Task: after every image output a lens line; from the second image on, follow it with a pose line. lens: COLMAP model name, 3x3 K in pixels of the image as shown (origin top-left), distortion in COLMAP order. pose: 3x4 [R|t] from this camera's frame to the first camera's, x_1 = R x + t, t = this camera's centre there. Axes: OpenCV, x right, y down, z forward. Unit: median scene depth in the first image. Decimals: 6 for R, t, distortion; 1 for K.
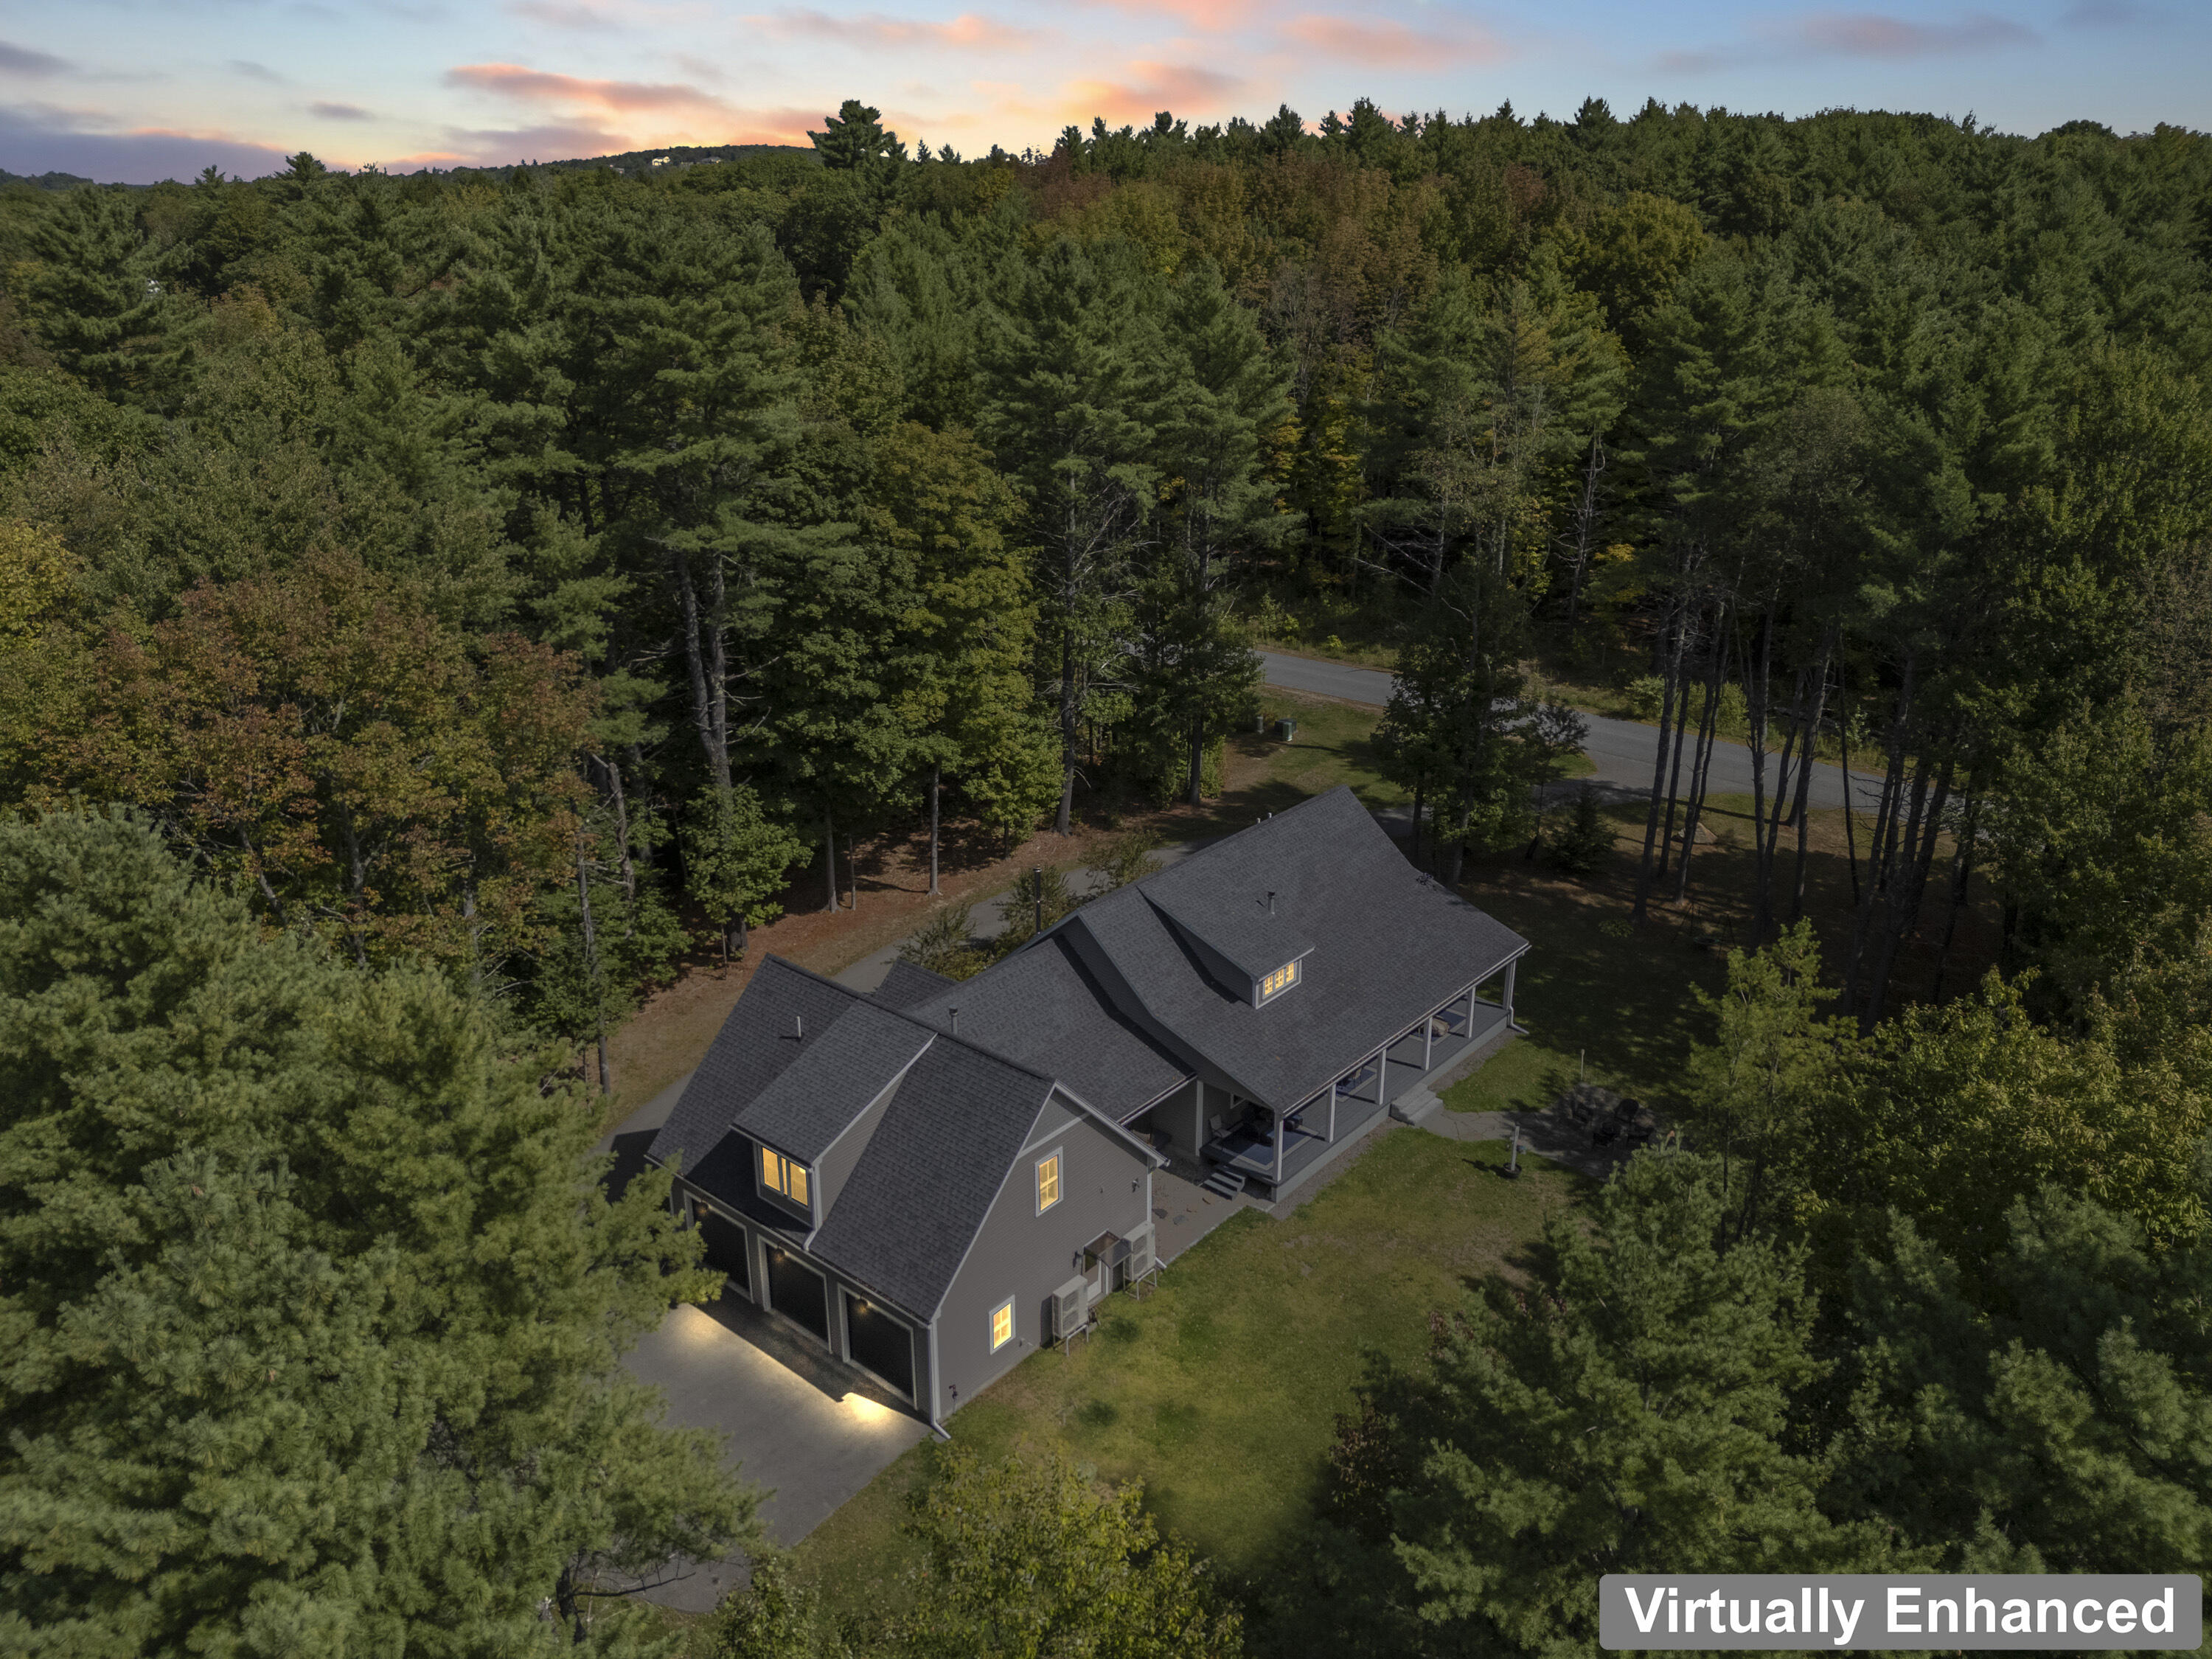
lens RADIAL K [[1624.2, 0, 1111.0], [0, 1624.2, 848.7], [0, 0, 1]] dist [0.058376, -0.052961]
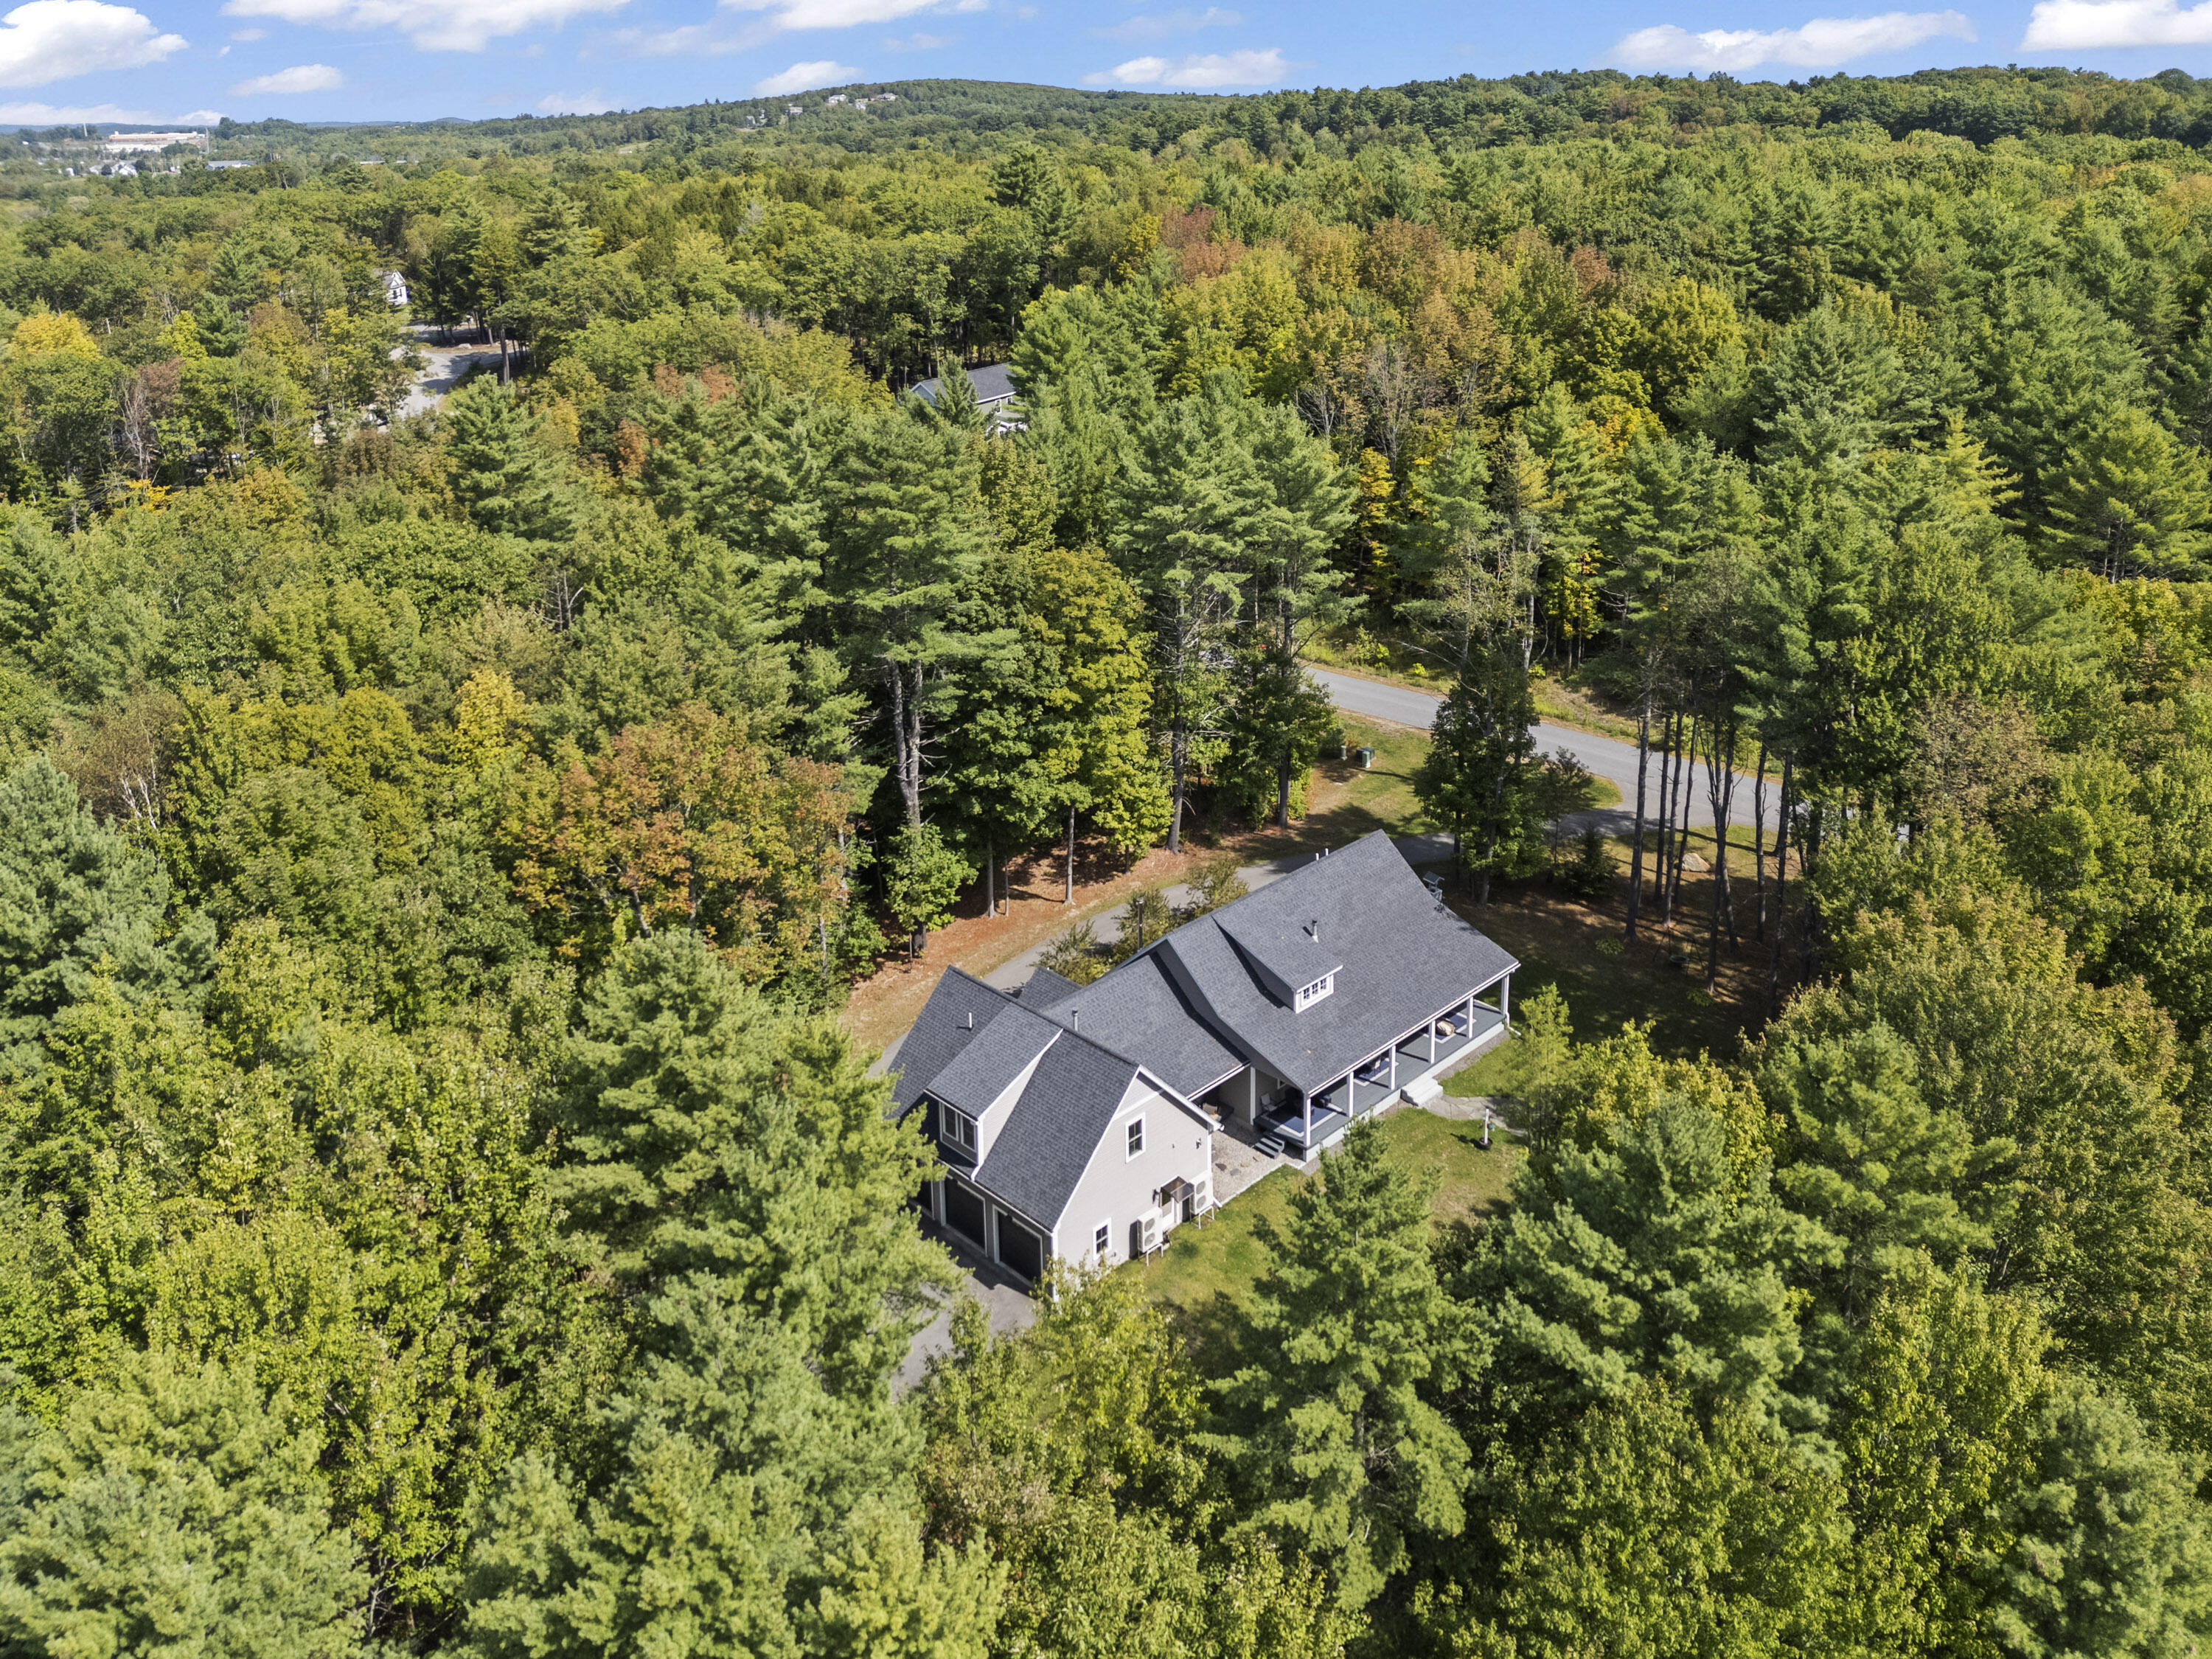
lens RADIAL K [[1562.4, 0, 1119.3], [0, 1562.4, 518.0], [0, 0, 1]] dist [0.037379, -0.004735]
pose [[0.996363, 0.000045, -0.085210, 0.040760], [-0.015748, 0.982870, -0.183627, -0.050861], [0.083742, 0.184301, 0.979296, -0.297622]]
